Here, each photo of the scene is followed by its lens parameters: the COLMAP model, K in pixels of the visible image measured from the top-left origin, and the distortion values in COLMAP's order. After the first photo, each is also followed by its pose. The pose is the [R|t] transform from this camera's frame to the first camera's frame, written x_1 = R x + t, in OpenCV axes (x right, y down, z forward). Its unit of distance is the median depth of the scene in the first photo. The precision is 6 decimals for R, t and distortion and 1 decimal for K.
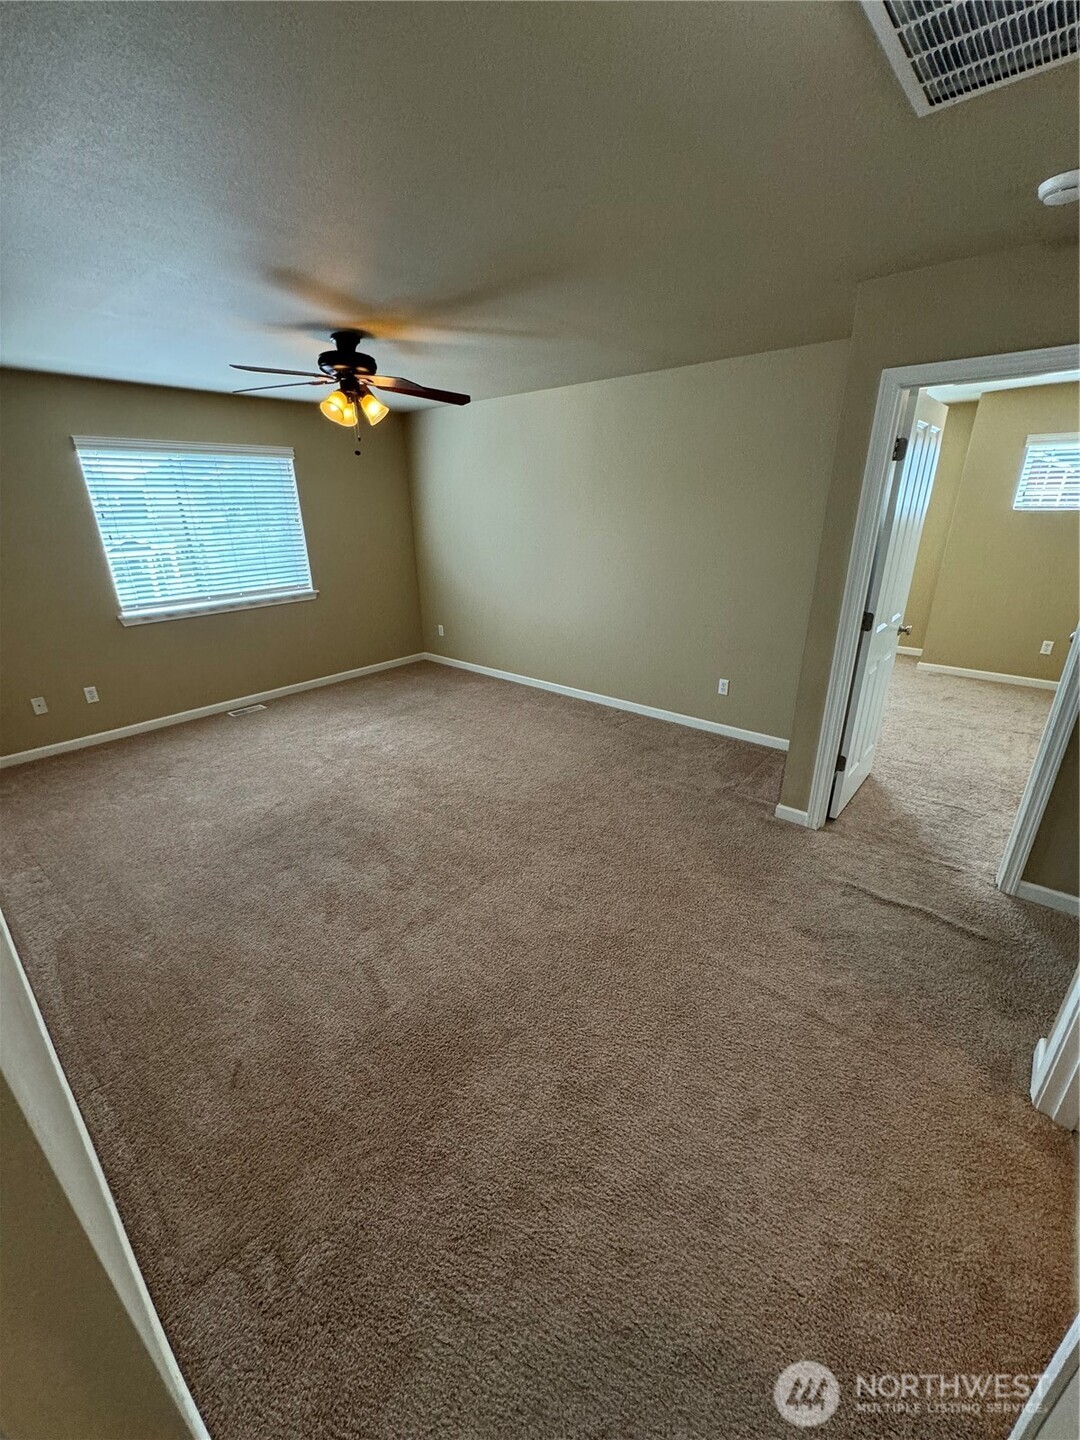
lens RADIAL K [[574.3, 0, 541.9], [0, 574.3, 718.9], [0, 0, 1]] dist [-0.001561, 0.000026]
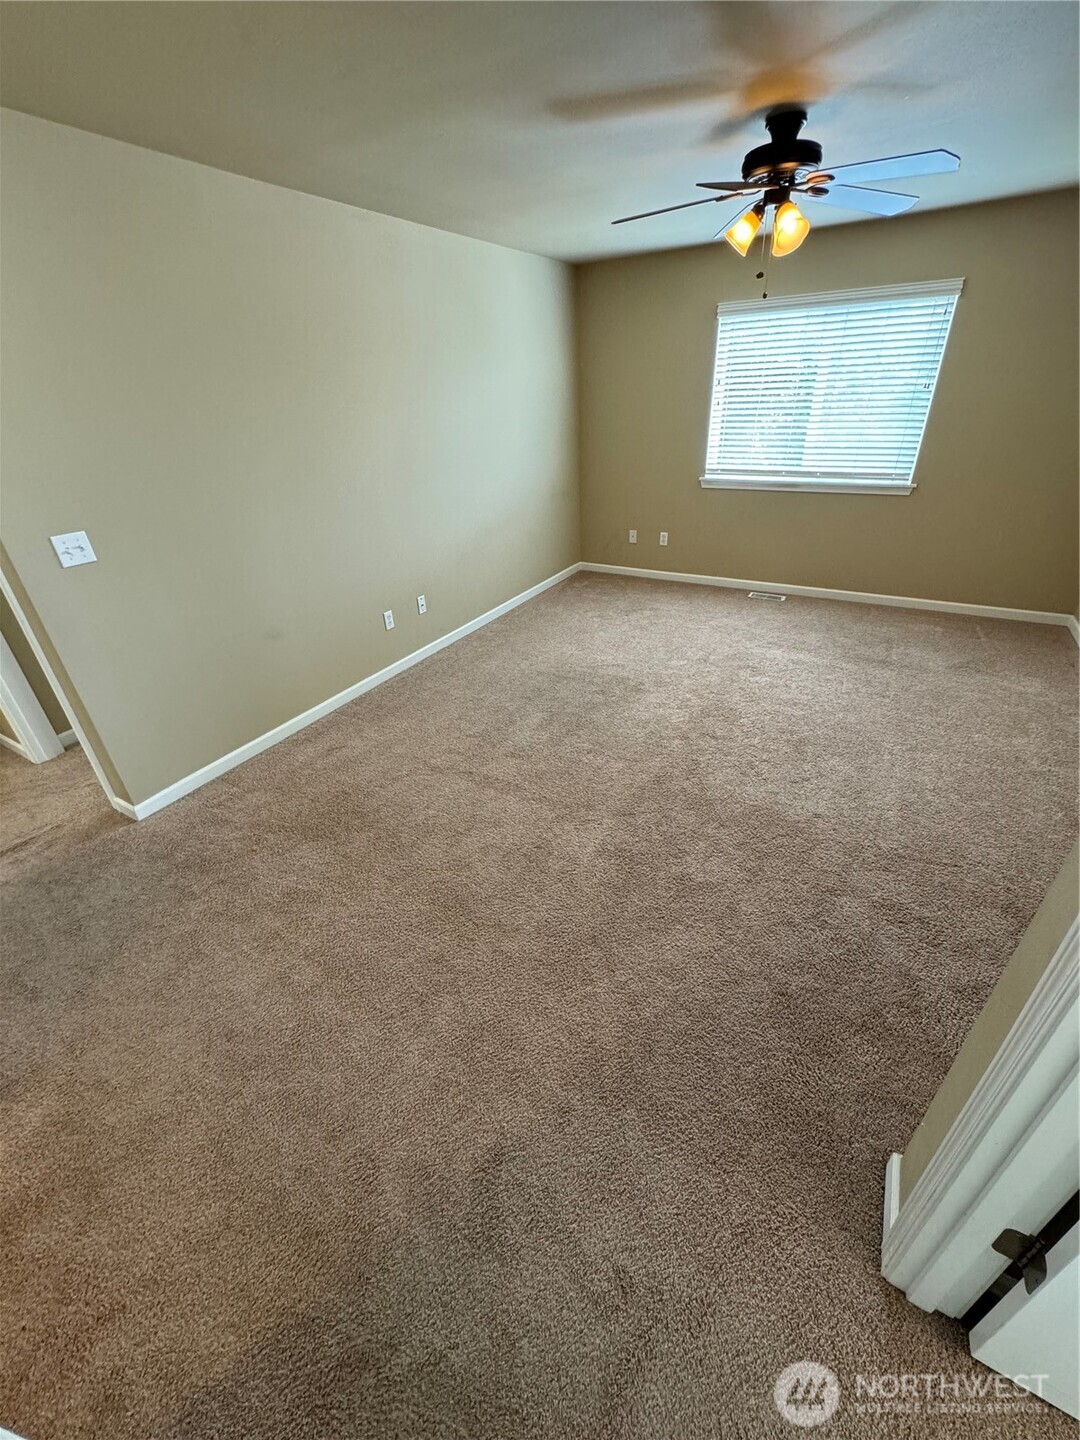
lens RADIAL K [[574.3, 0, 541.9], [0, 574.3, 718.9], [0, 0, 1]] dist [-0.001561, 0.000026]
pose [[0.194200, 0.495652, -0.846532, 0.411172], [-0.317604, 0.848248, 0.423796, -0.154011], [0.928124, 0.186561, 0.322151, 0.422919]]
